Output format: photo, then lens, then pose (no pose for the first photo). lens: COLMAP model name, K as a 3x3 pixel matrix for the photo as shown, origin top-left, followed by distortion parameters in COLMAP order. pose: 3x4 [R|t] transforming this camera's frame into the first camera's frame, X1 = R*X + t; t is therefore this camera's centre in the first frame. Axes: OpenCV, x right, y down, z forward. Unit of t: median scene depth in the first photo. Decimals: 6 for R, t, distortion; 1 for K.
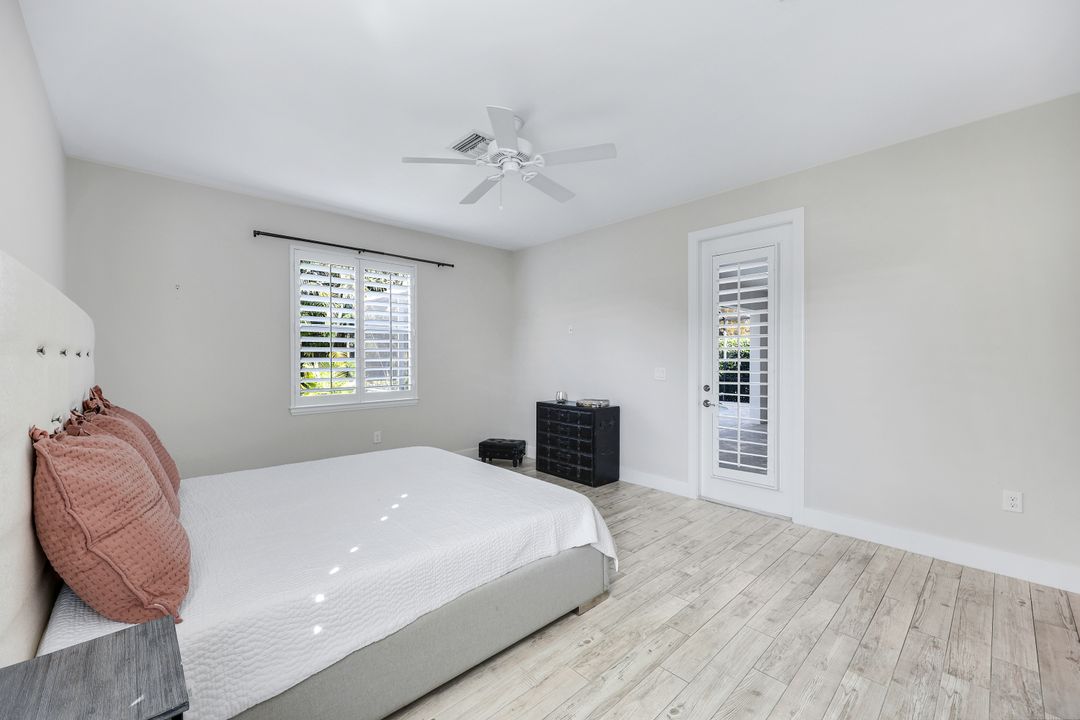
lens RADIAL K [[434.0, 0, 538.8], [0, 434.0, 353.6], [0, 0, 1]] dist [0.000735, -0.000271]
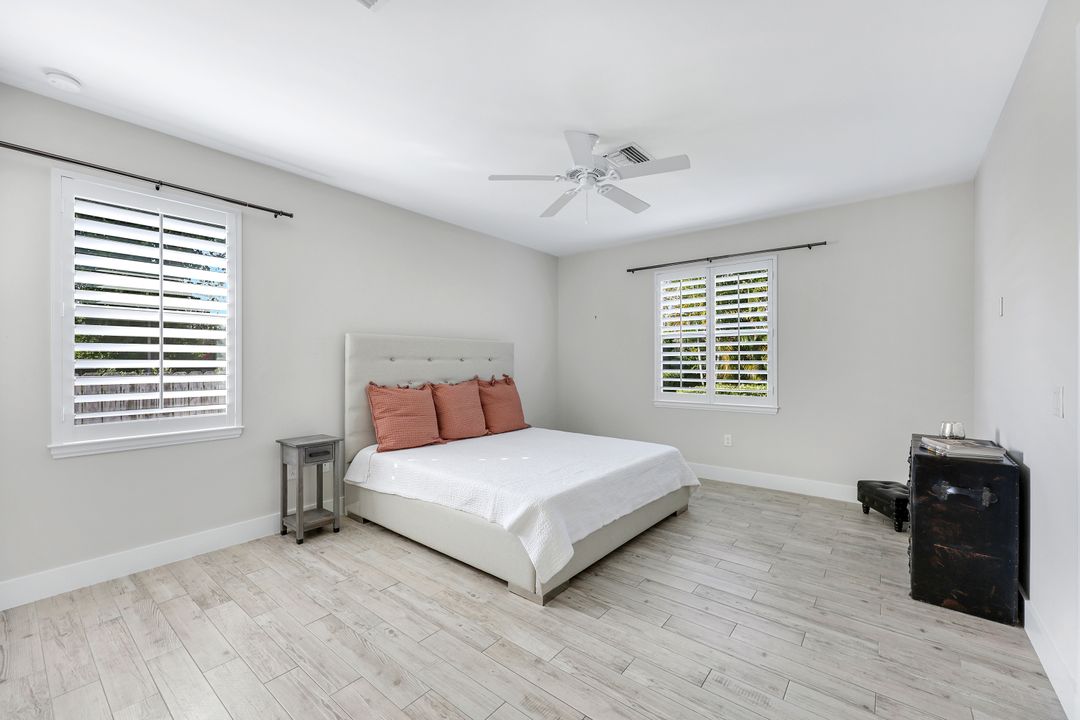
lens RADIAL K [[441.5, 0, 536.1], [0, 441.5, 361.3], [0, 0, 1]] dist [-0.002180, 0.000472]
pose [[0.132256, 0.000162, -0.991216, 1.299778], [0.009115, 0.999958, 0.001380, 0.011833], [0.991174, -0.009218, 0.132249, 0.977040]]
